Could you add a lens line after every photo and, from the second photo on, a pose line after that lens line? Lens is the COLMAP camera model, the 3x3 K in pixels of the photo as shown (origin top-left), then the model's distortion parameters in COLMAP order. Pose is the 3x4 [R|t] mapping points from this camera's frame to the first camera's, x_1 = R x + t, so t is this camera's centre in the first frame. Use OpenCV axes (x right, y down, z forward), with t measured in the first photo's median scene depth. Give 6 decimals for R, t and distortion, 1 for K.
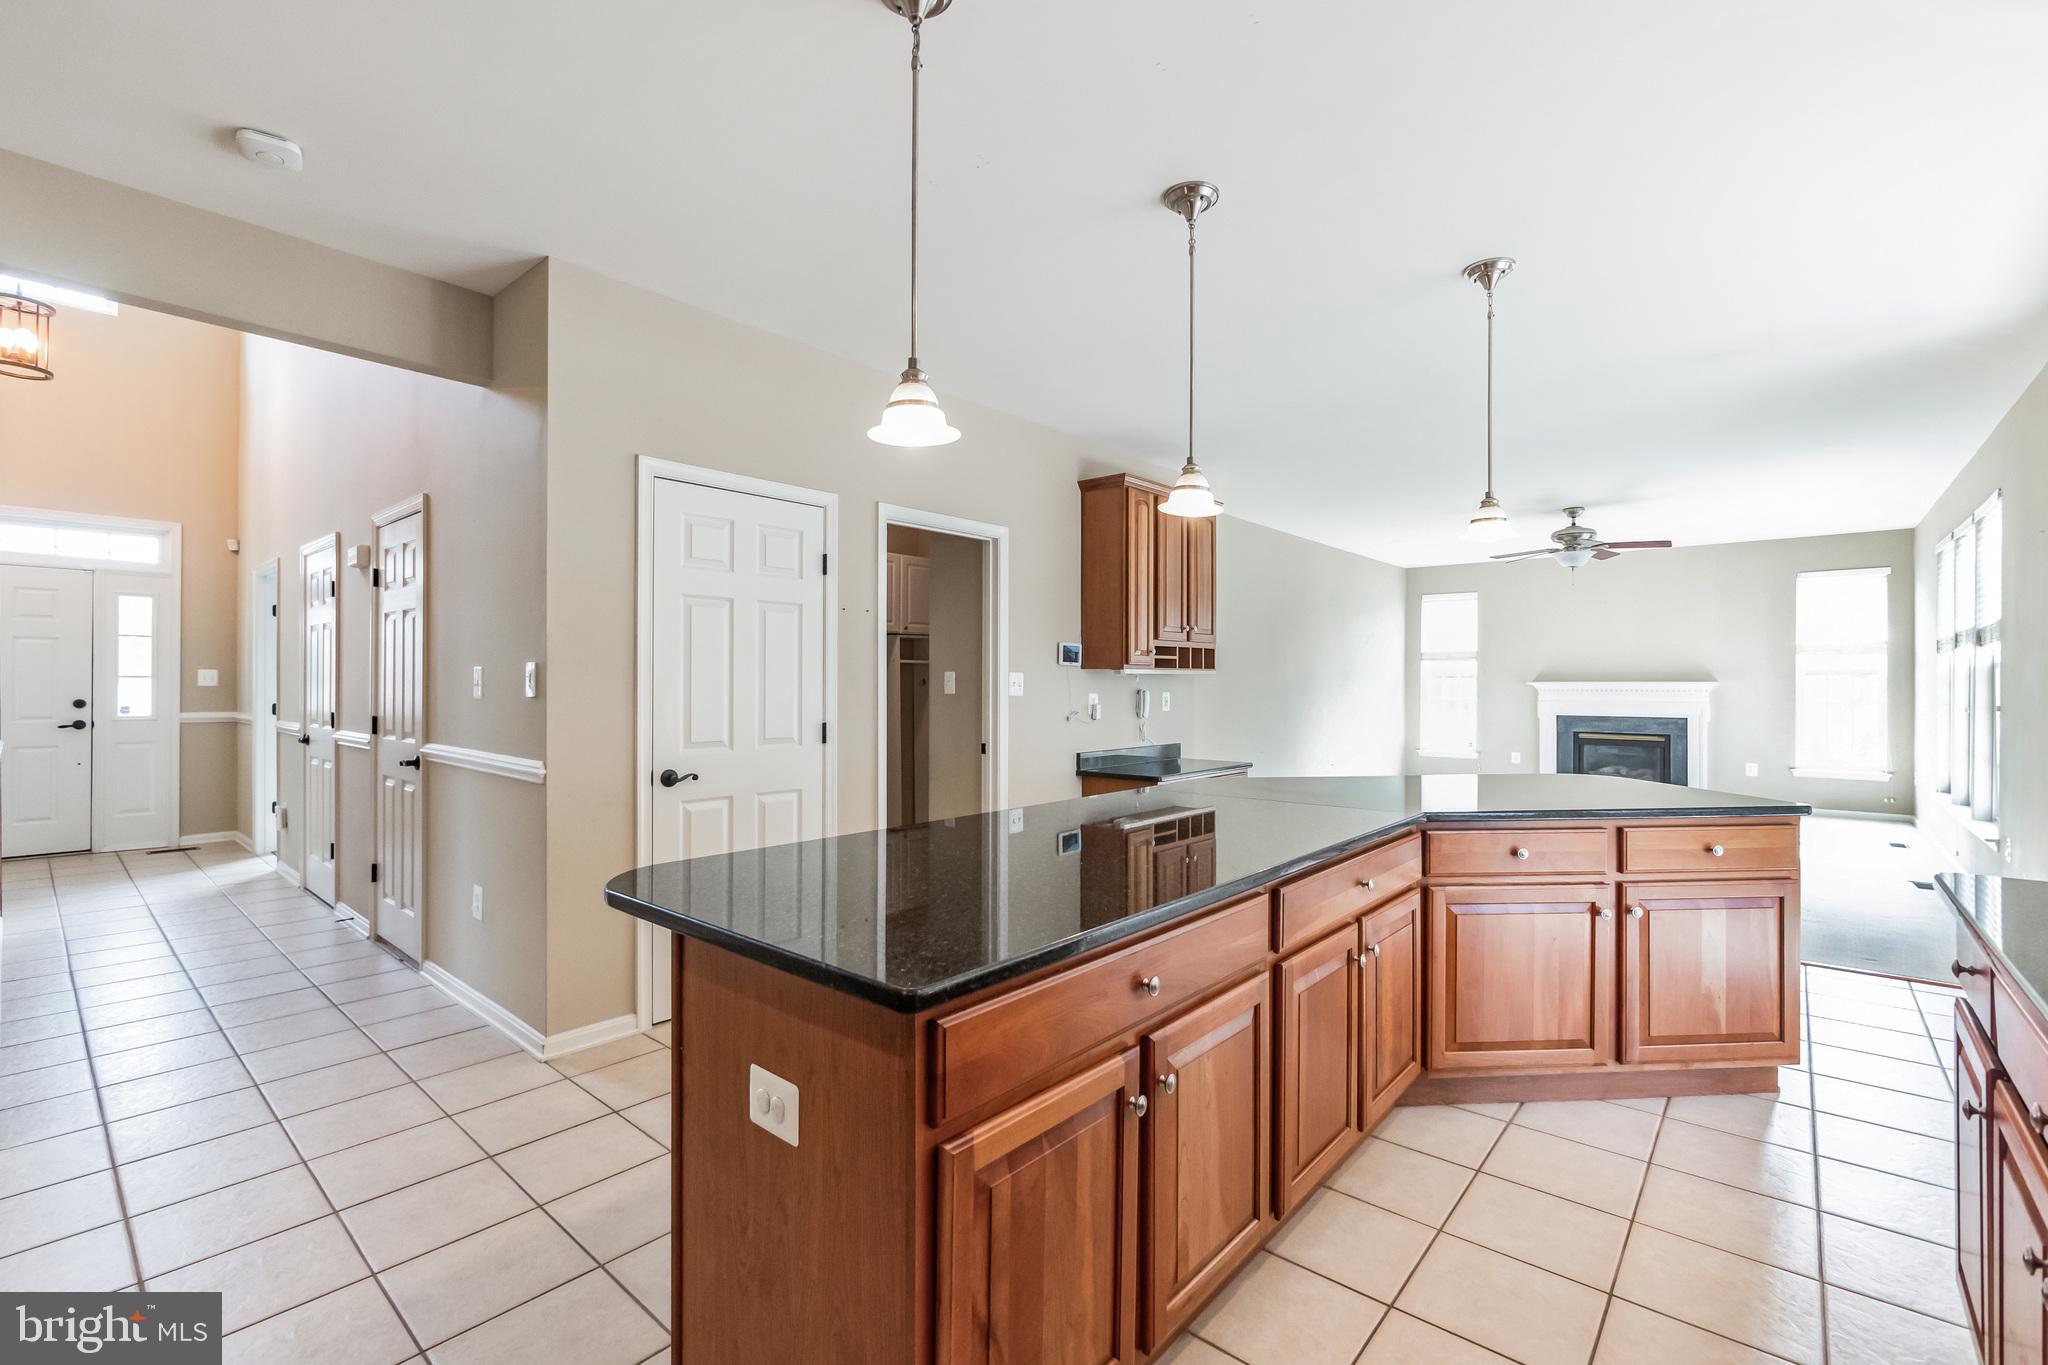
lens RADIAL K [[885.7, 0, 1024.8], [0, 885.7, 678.0], [0, 0, 1]] dist [-0.001830, 0.000336]
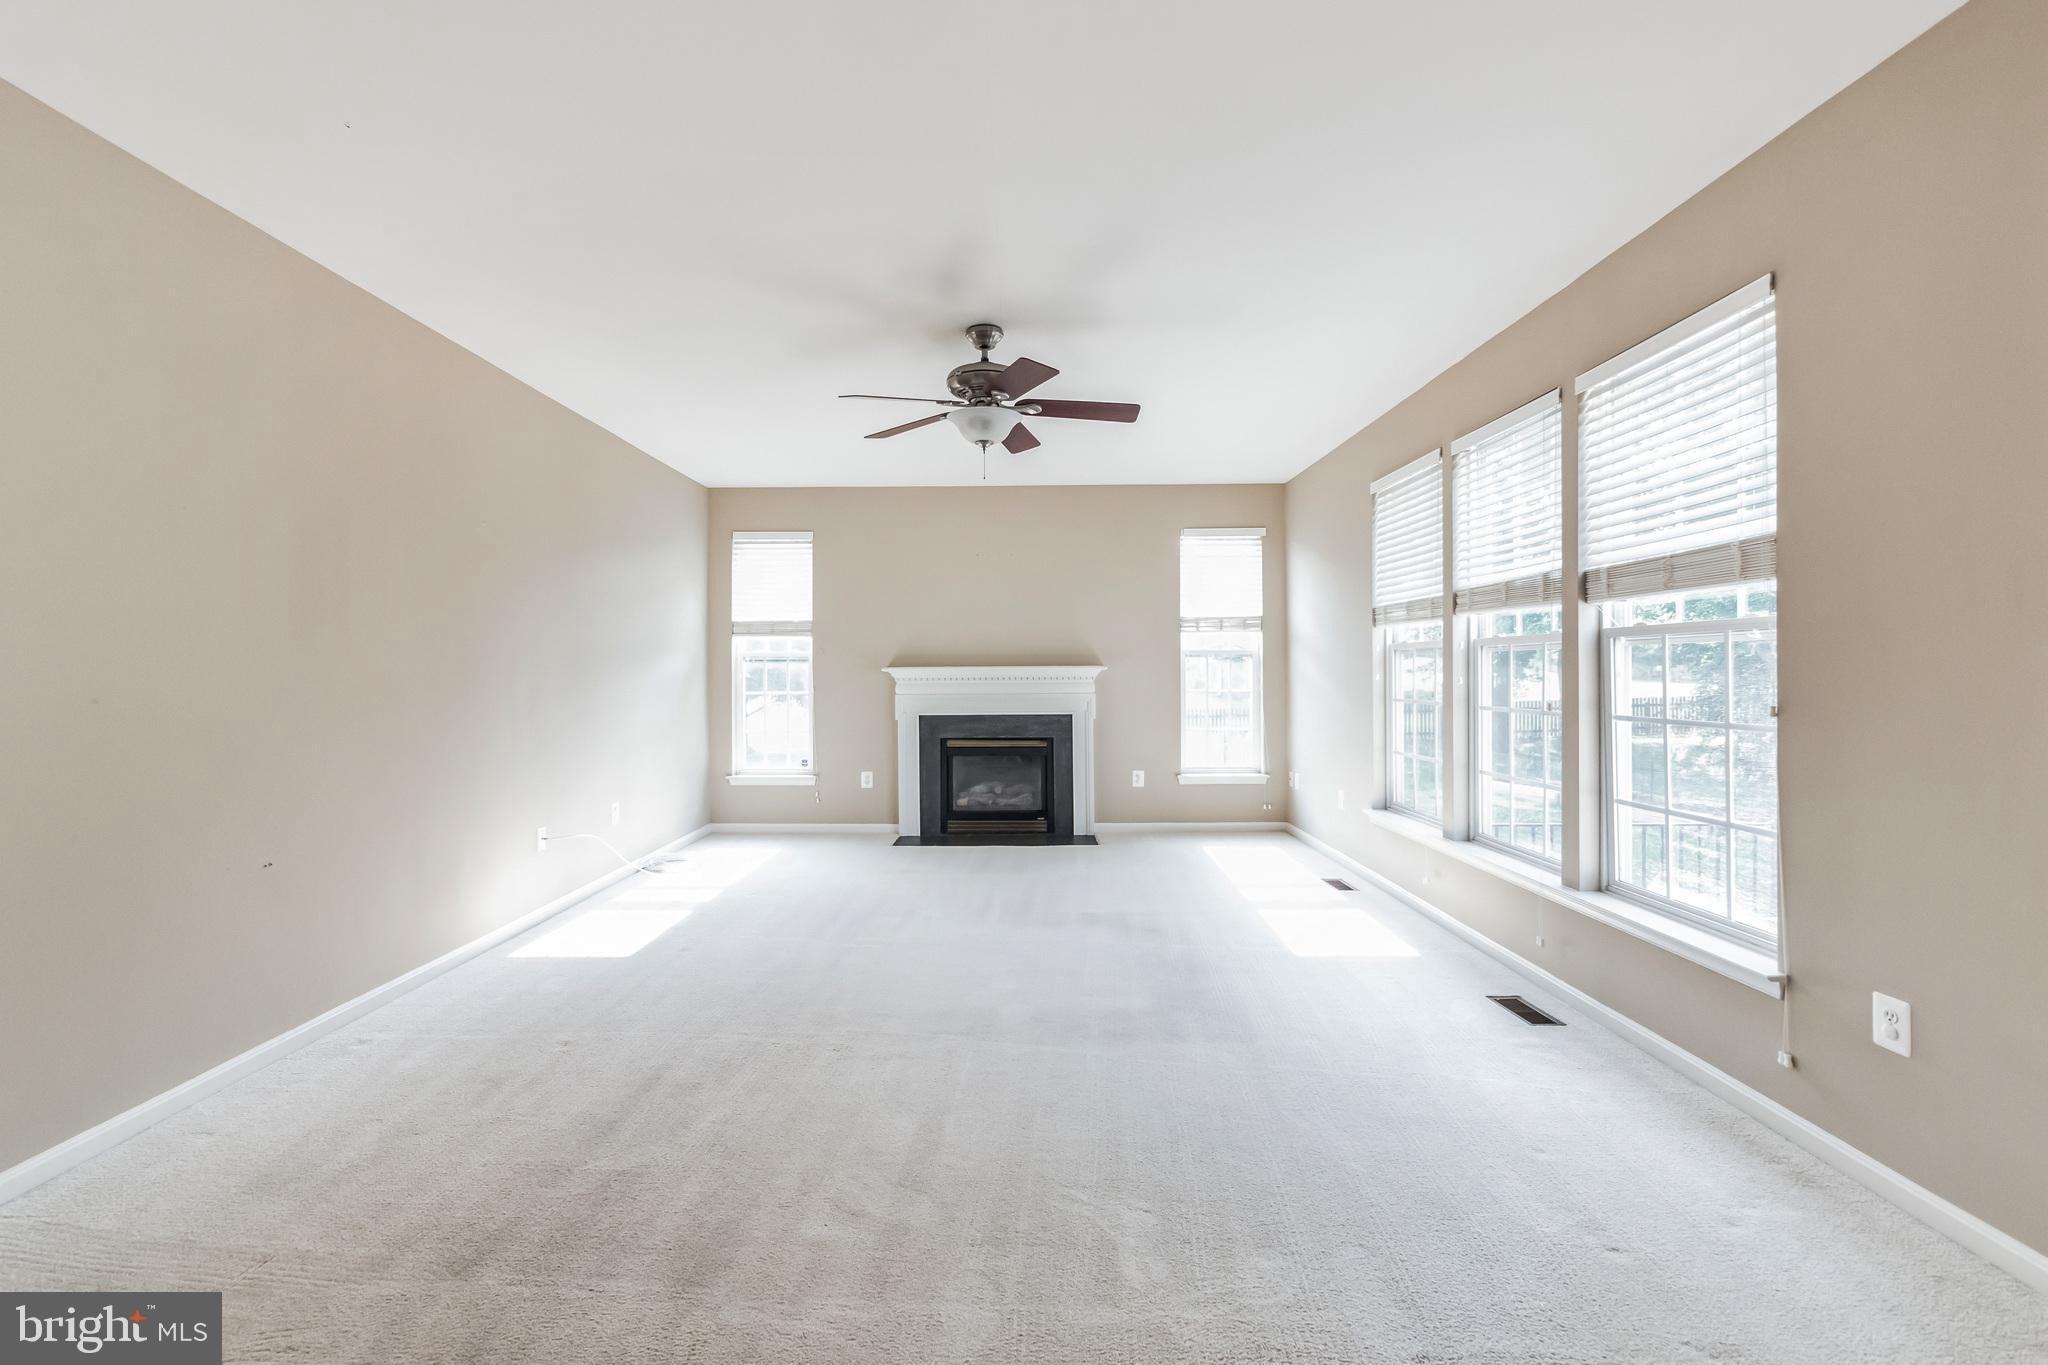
lens RADIAL K [[885.7, 0, 1025.6], [0, 885.7, 671.9], [0, 0, 1]] dist [-0.001830, 0.000336]
pose [[0.757187, -0.009195, 0.653134, 0.228647], [0.004228, 0.999949, 0.009175, 0.002530], [-0.653185, -0.004185, 0.757187, 0.452769]]
